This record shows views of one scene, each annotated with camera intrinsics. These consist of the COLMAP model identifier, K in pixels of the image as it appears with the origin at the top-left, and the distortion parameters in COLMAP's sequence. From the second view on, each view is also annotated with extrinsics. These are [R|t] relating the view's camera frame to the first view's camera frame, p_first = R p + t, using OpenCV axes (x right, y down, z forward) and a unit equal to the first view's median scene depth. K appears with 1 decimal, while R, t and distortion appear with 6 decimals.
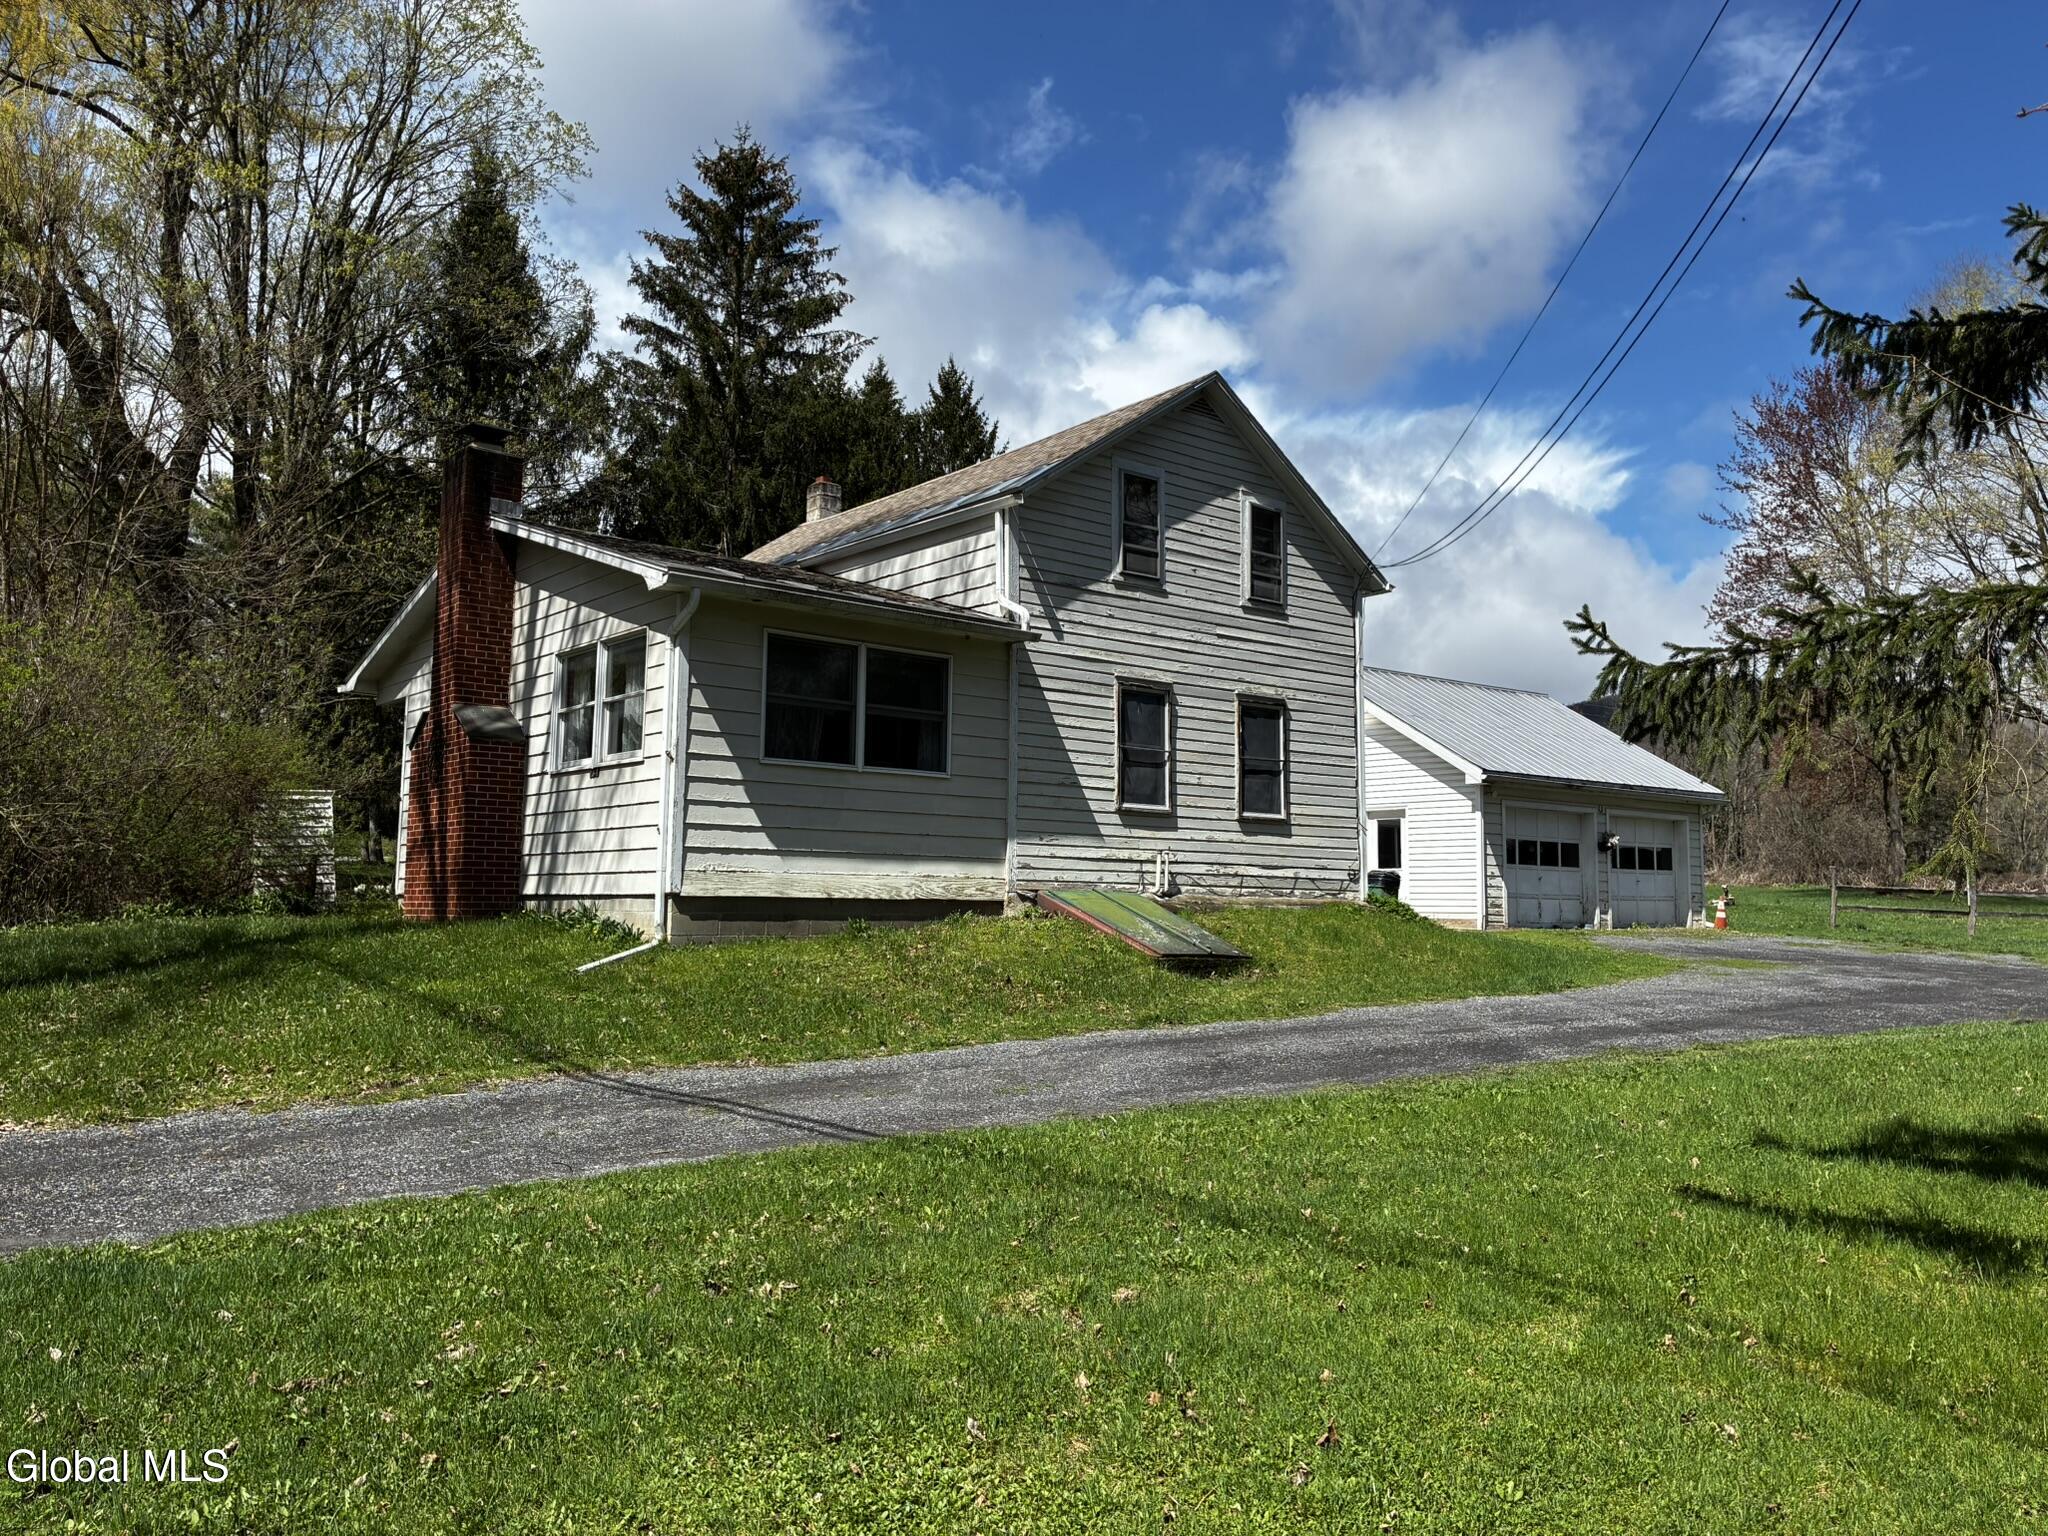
lens RADIAL K [[1528.4, 0, 1024.0], [0, 1528.4, 768.0], [0, 0, 1]] dist [0.064474, -0.095965]
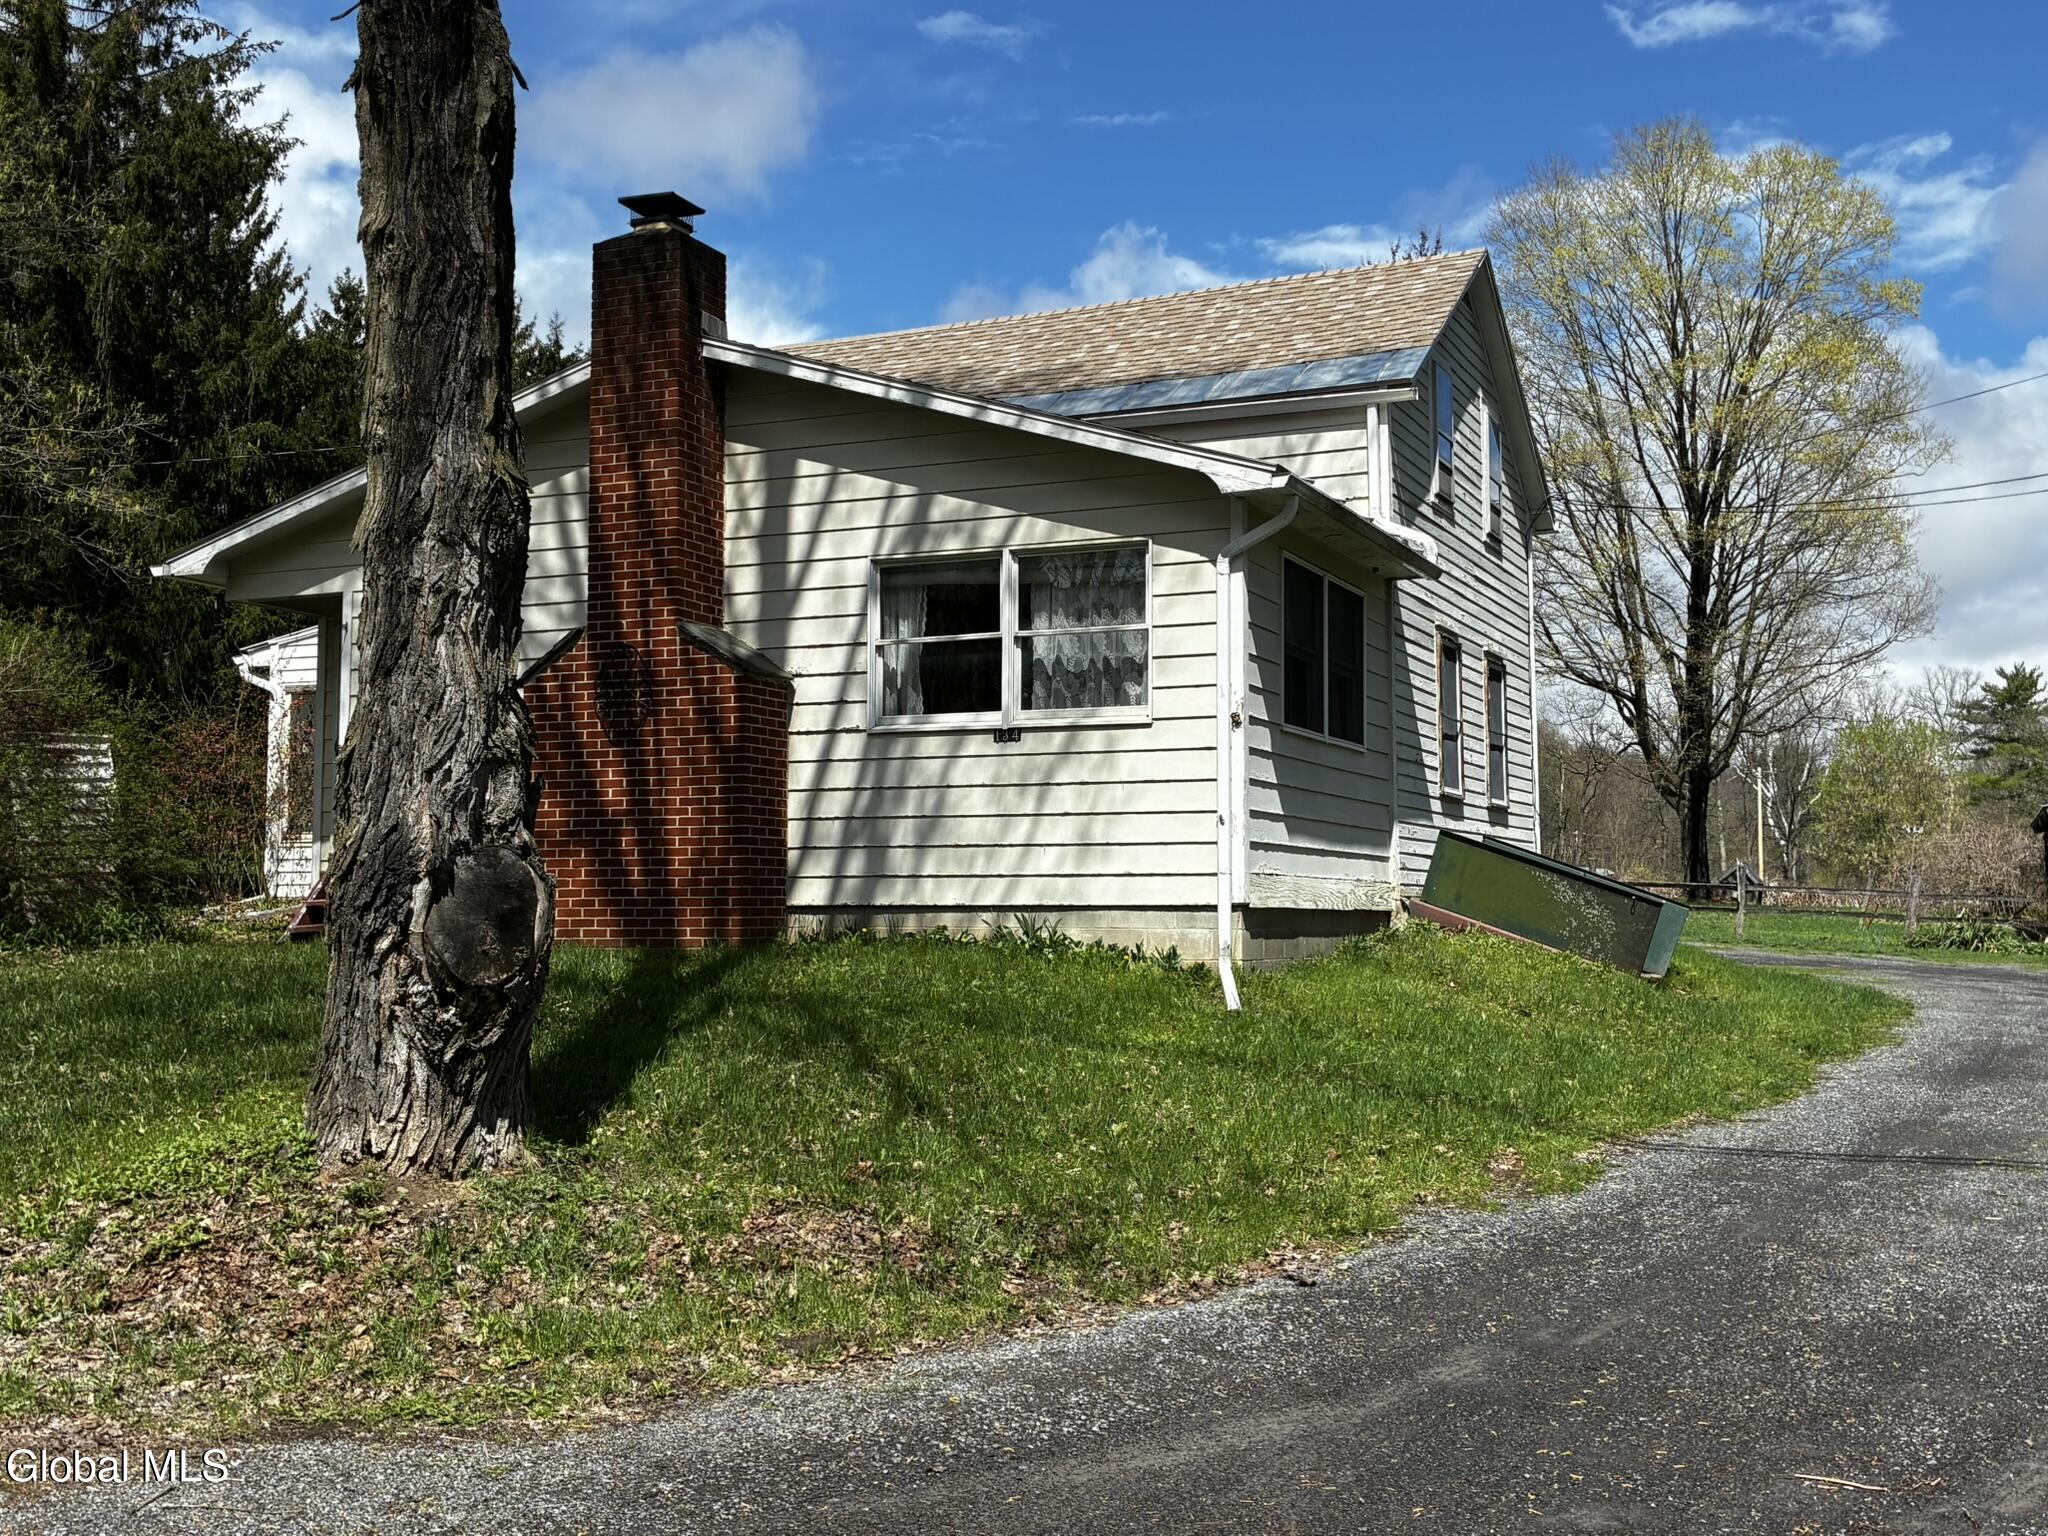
lens RADIAL K [[2226.9, 0, 1024.4], [0, 2226.9, 805.0], [0, 0, 1]] dist [0.064498, -0.015957]
pose [[0.891754, 0.011862, 0.452366, -0.677825], [-0.030340, 0.998974, 0.033613, 0.000303], [-0.451503, -0.043699, 0.891199, 0.064925]]
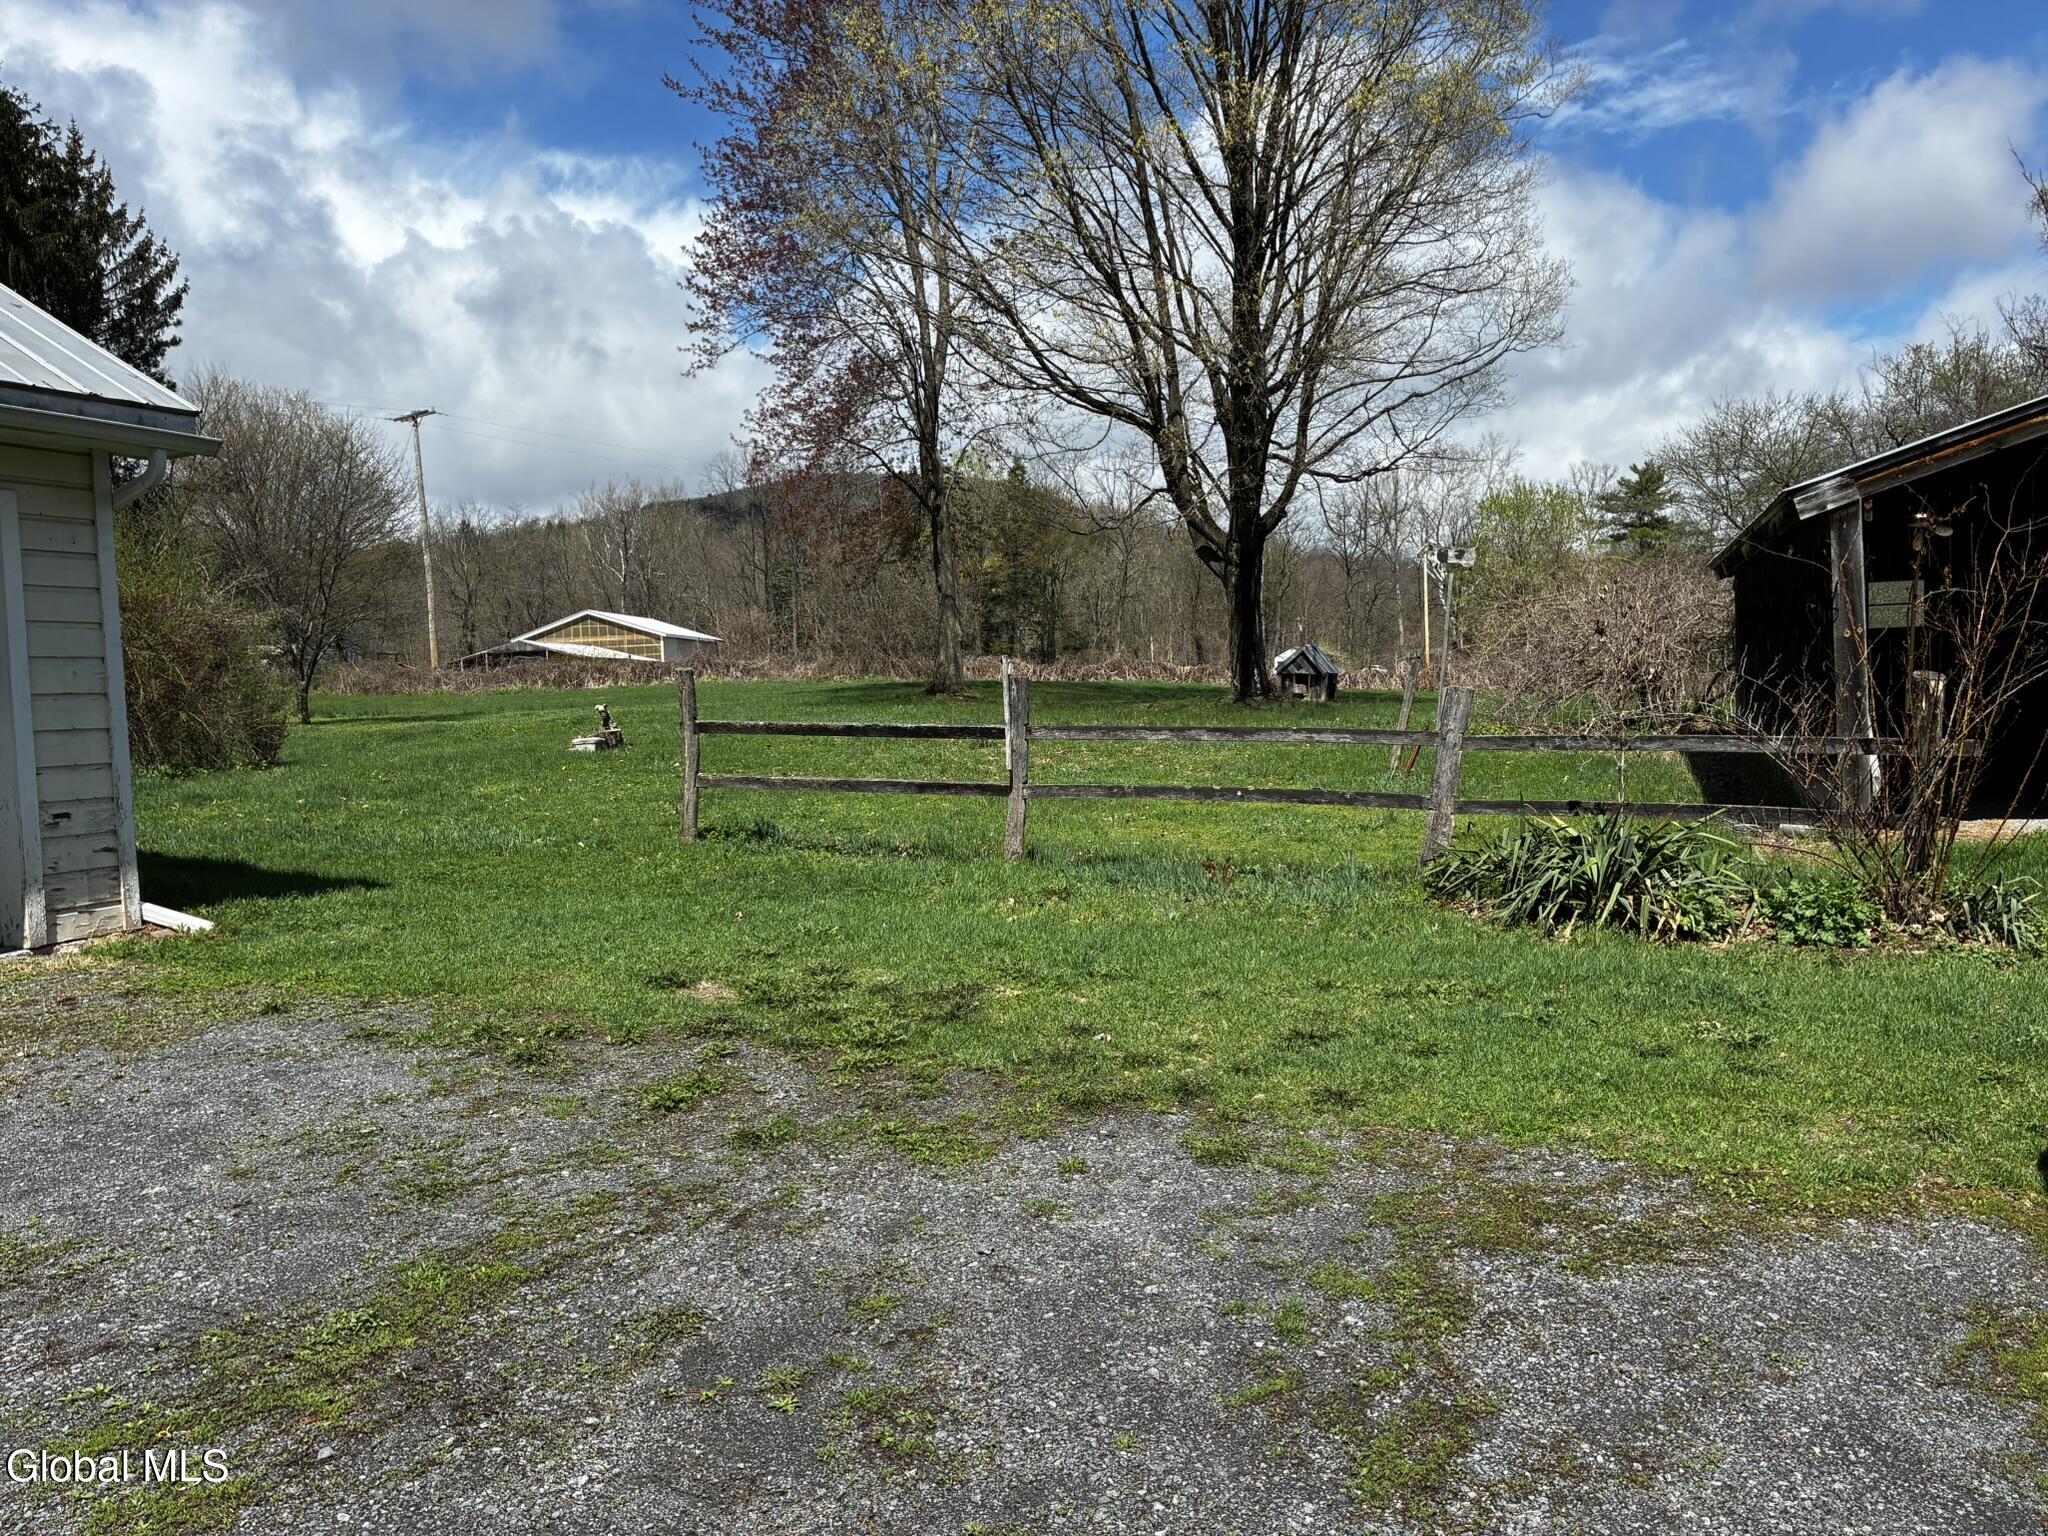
lens RADIAL K [[1528.4, 0, 1024.0], [0, 1528.4, 768.0], [0, 0, 1]] dist [0.064474, -0.095965]
pose [[0.874238, -0.069111, 0.480553, 0.885186], [0.005577, 0.991180, 0.132402, 0.083686], [-0.485465, -0.113071, 0.866913, 1.385277]]
